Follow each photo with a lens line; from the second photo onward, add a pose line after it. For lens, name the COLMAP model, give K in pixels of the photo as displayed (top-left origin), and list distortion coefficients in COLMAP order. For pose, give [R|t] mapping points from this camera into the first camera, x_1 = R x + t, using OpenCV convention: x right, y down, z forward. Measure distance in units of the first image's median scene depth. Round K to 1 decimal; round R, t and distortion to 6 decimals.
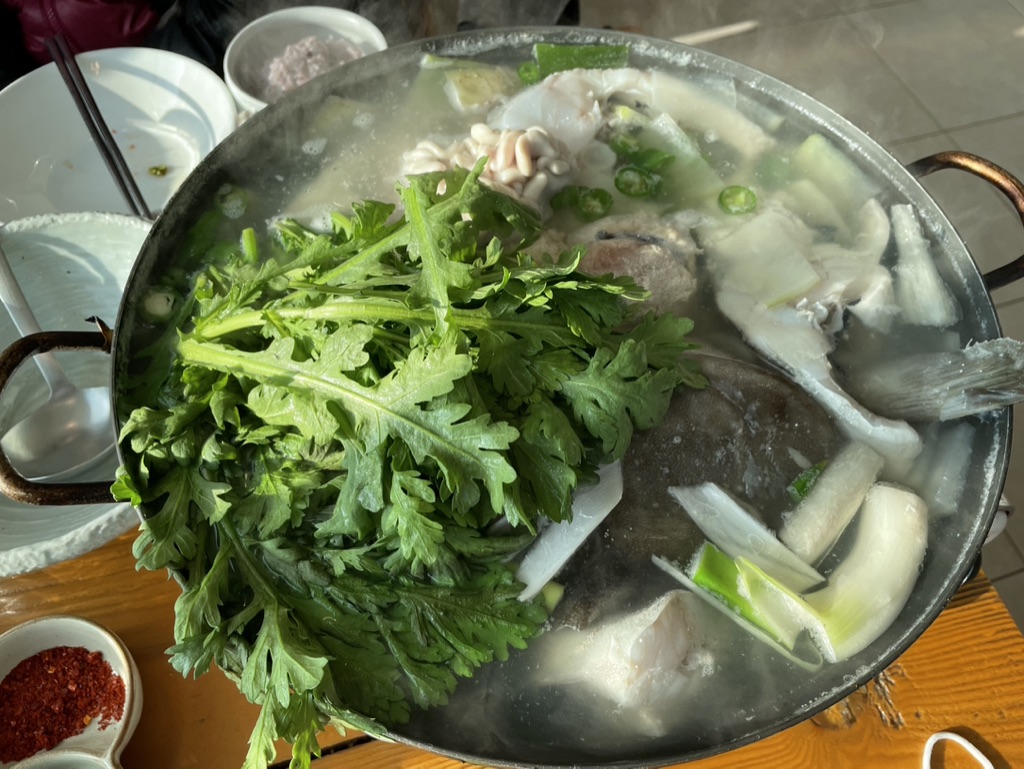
lens RADIAL K [[782.2, 0, 509.4], [0, 782.2, 339.7], [0, 0, 1]] dist [0.078835, -0.127379]
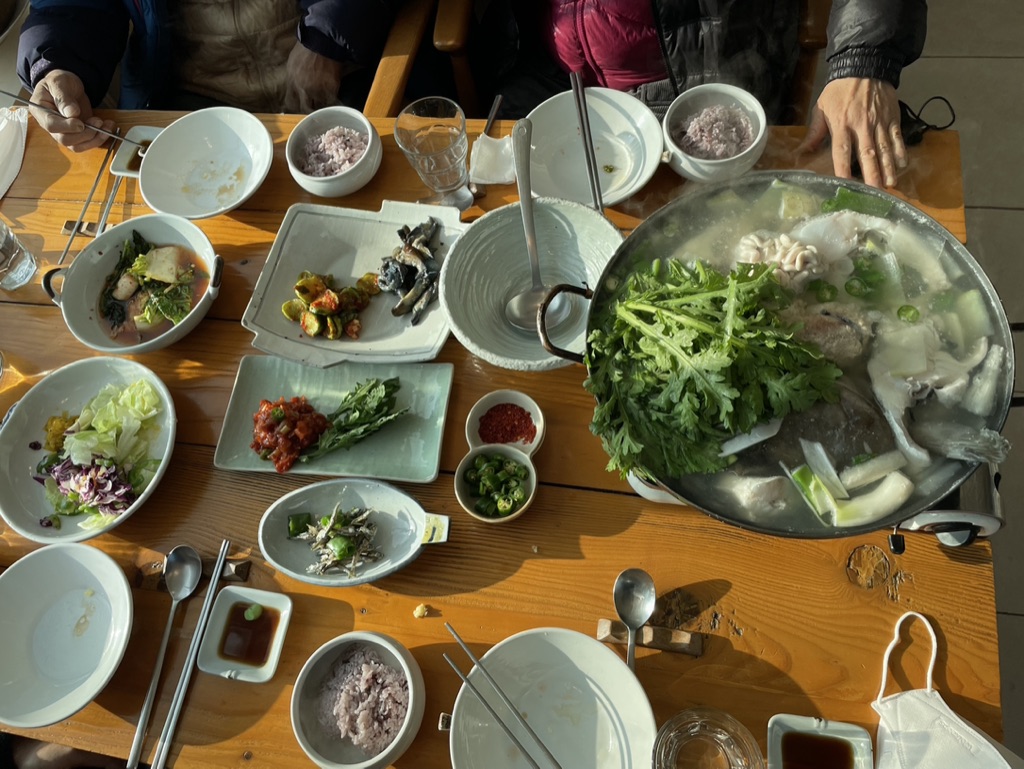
lens RADIAL K [[817.0, 0, 516.8], [0, 817.0, 382.7], [0, 0, 1]] dist [0.098132, -0.163359]
pose [[0.893323, 0.347151, -0.285411, 0.100123], [-0.275438, 0.924737, 0.262668, -0.371193], [0.355115, -0.156034, 0.921708, -1.507491]]
